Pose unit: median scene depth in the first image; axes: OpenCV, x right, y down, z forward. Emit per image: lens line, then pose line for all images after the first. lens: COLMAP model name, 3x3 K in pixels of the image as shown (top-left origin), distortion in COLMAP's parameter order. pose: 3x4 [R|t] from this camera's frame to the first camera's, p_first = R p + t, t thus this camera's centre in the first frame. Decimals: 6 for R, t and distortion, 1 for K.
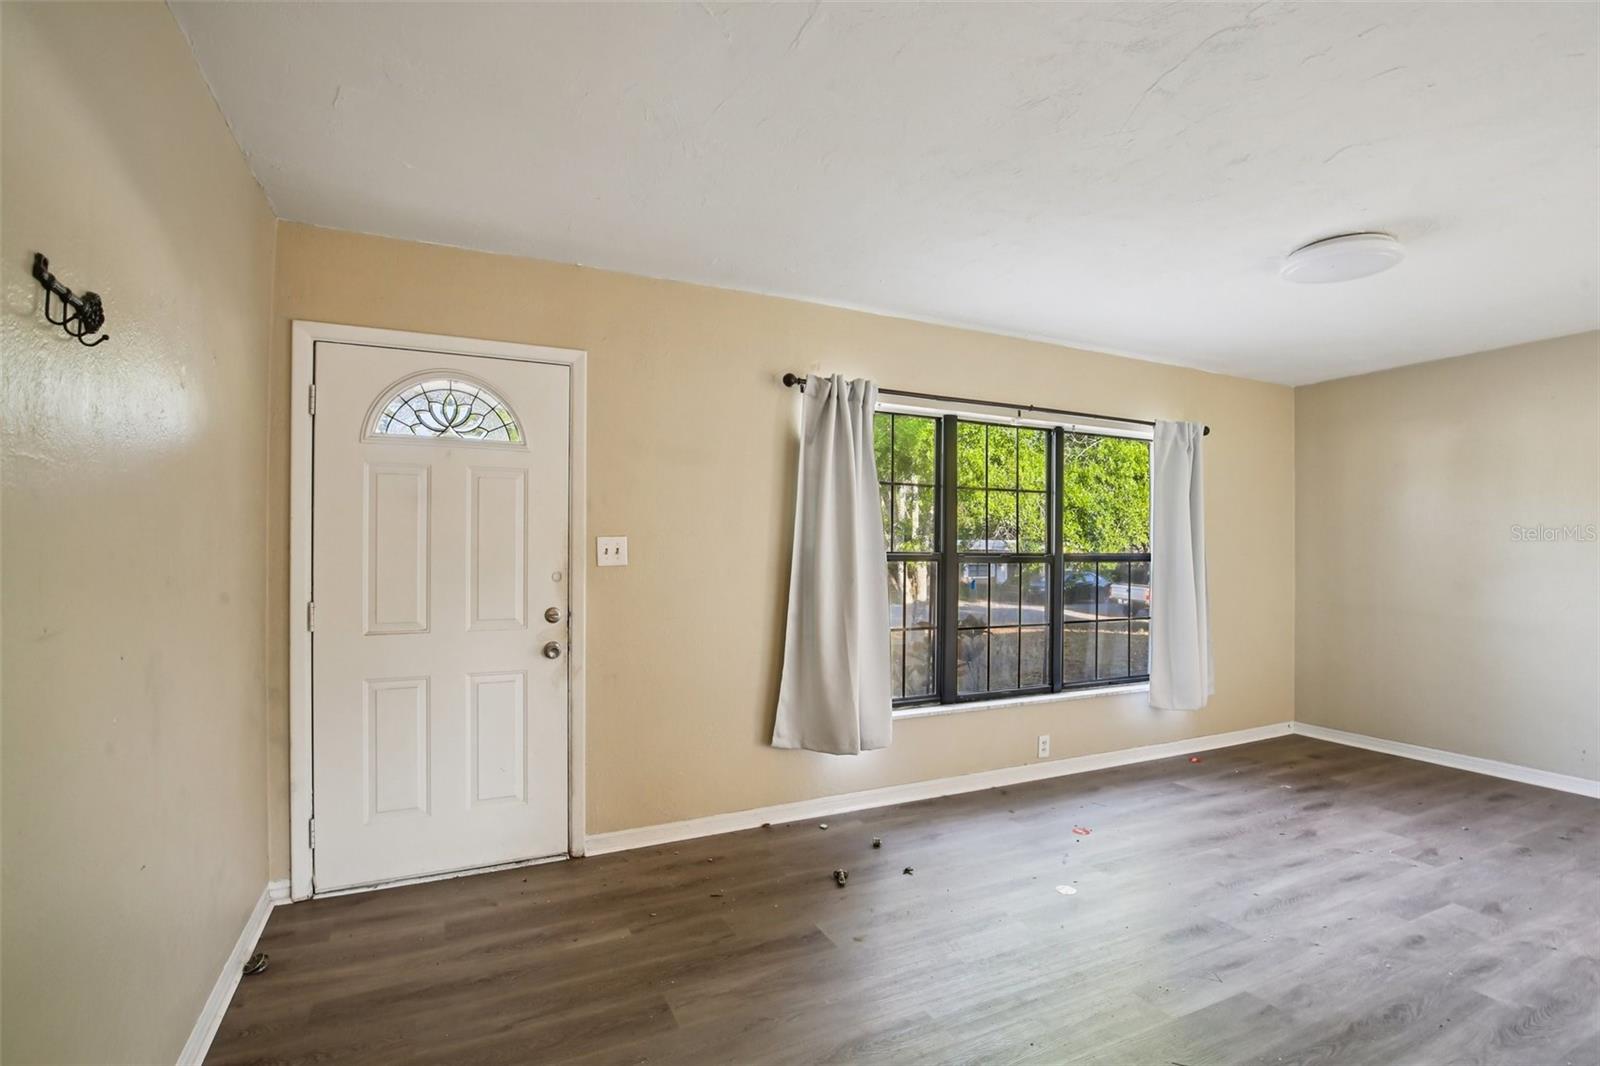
lens RADIAL K [[751.4, 0, 782.0], [0, 751.4, 563.5], [0, 0, 1]] dist [-0.041097, 0.010464]
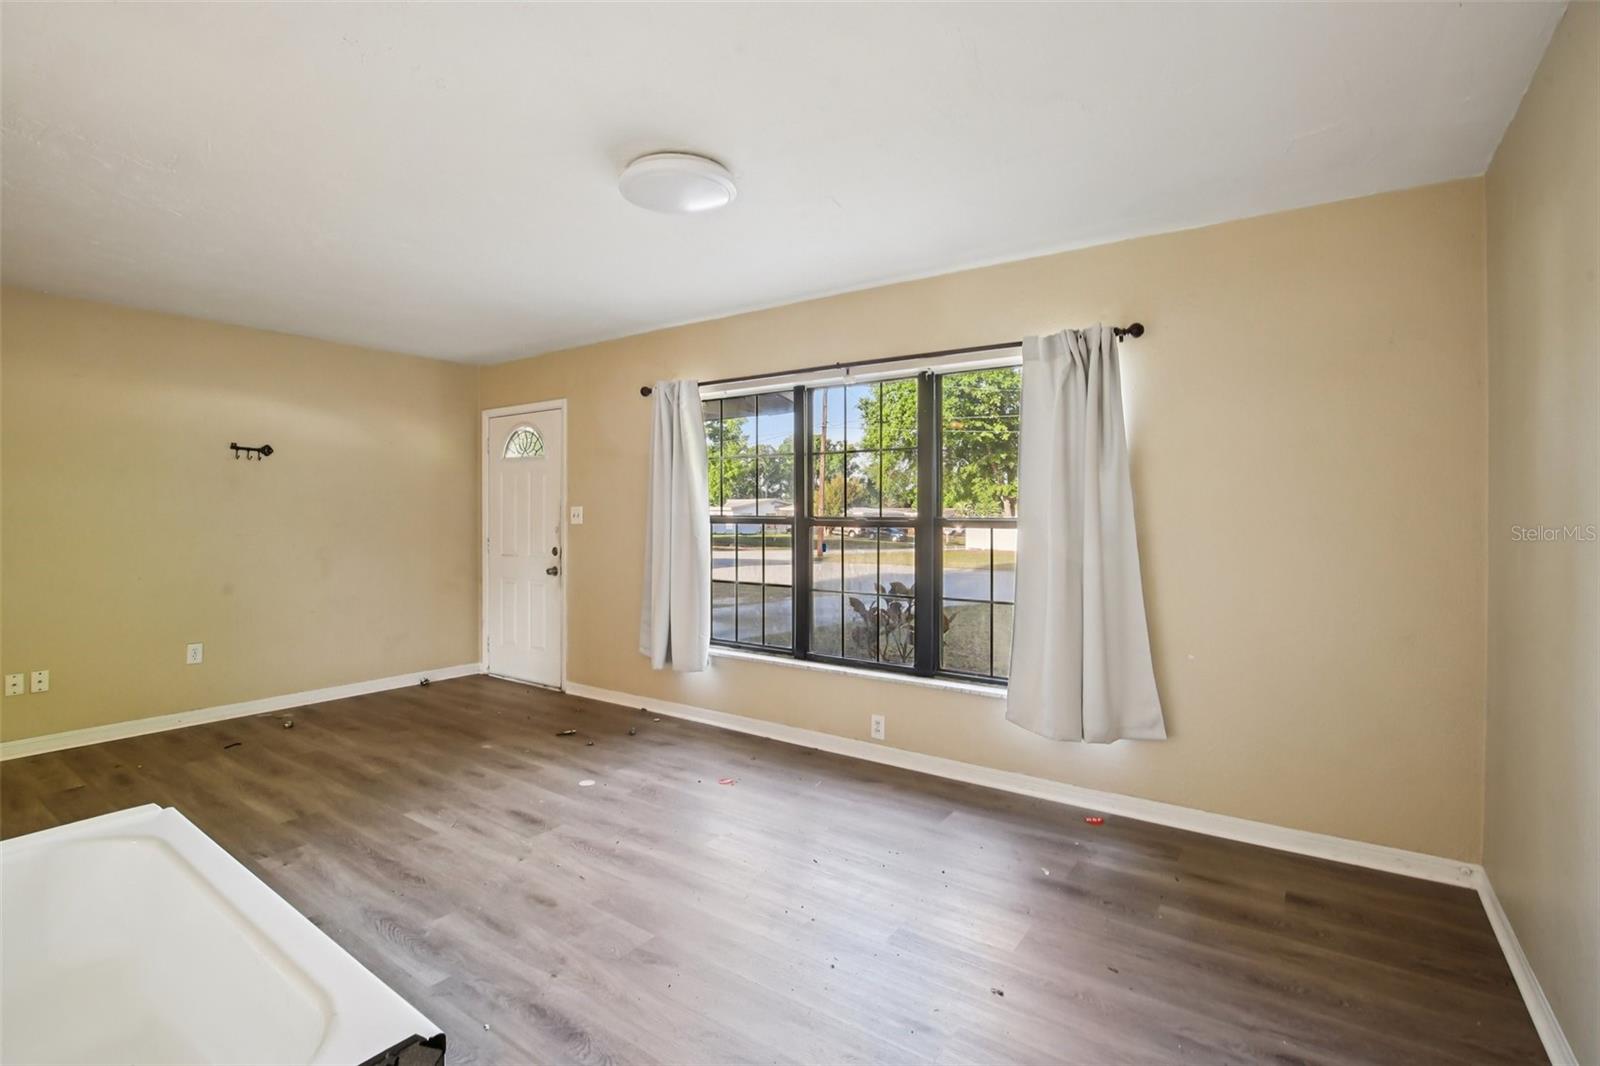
lens RADIAL K [[747.7, 0, 793.0], [0, 747.7, 535.7], [0, 0, 1]] dist [-0.030534, 0.000742]
pose [[0.485017, 0.020320, -0.874269, 1.504899], [-0.016740, 0.999763, 0.013950, -0.002098], [0.874344, 0.007869, 0.485242, 0.632107]]
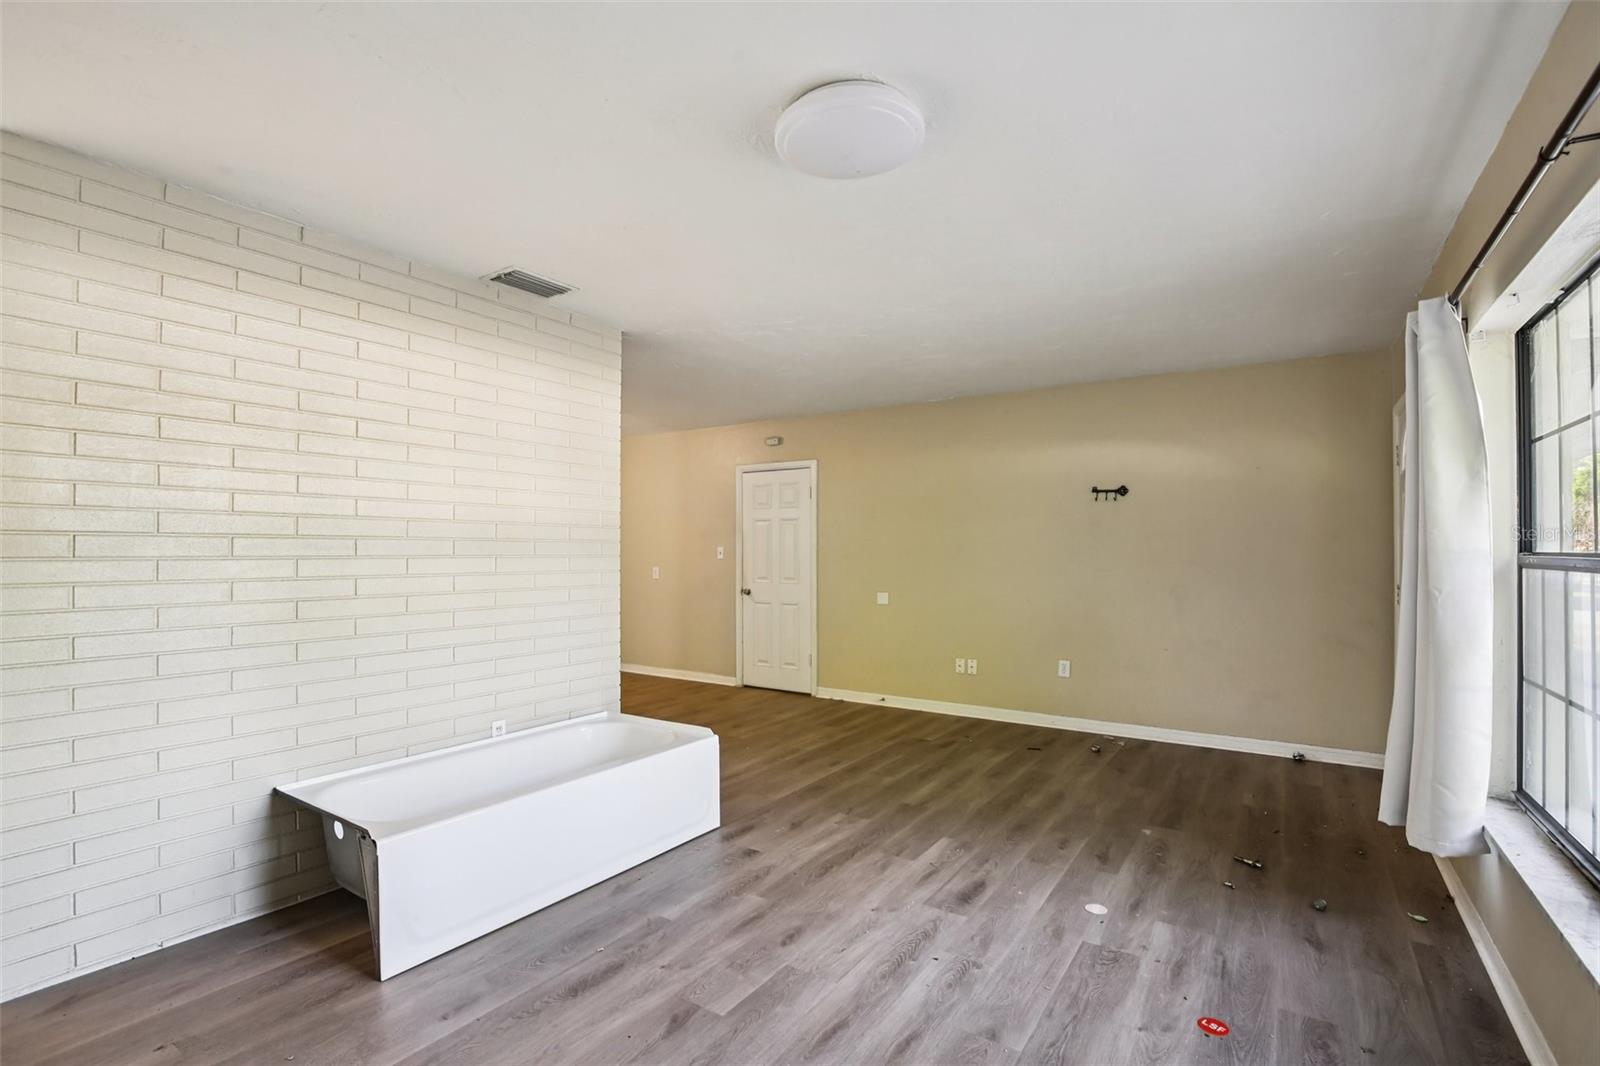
lens RADIAL K [[736.2, 0, 793.5], [0, 736.2, 539.2], [0, 0, 1]] dist [-0.026964, 0.001161]
pose [[-0.861128, -0.015002, -0.508167, 1.086552], [-0.016793, 0.999858, -0.001061, -0.018583], [0.508111, 0.007620, -0.861258, 1.459893]]
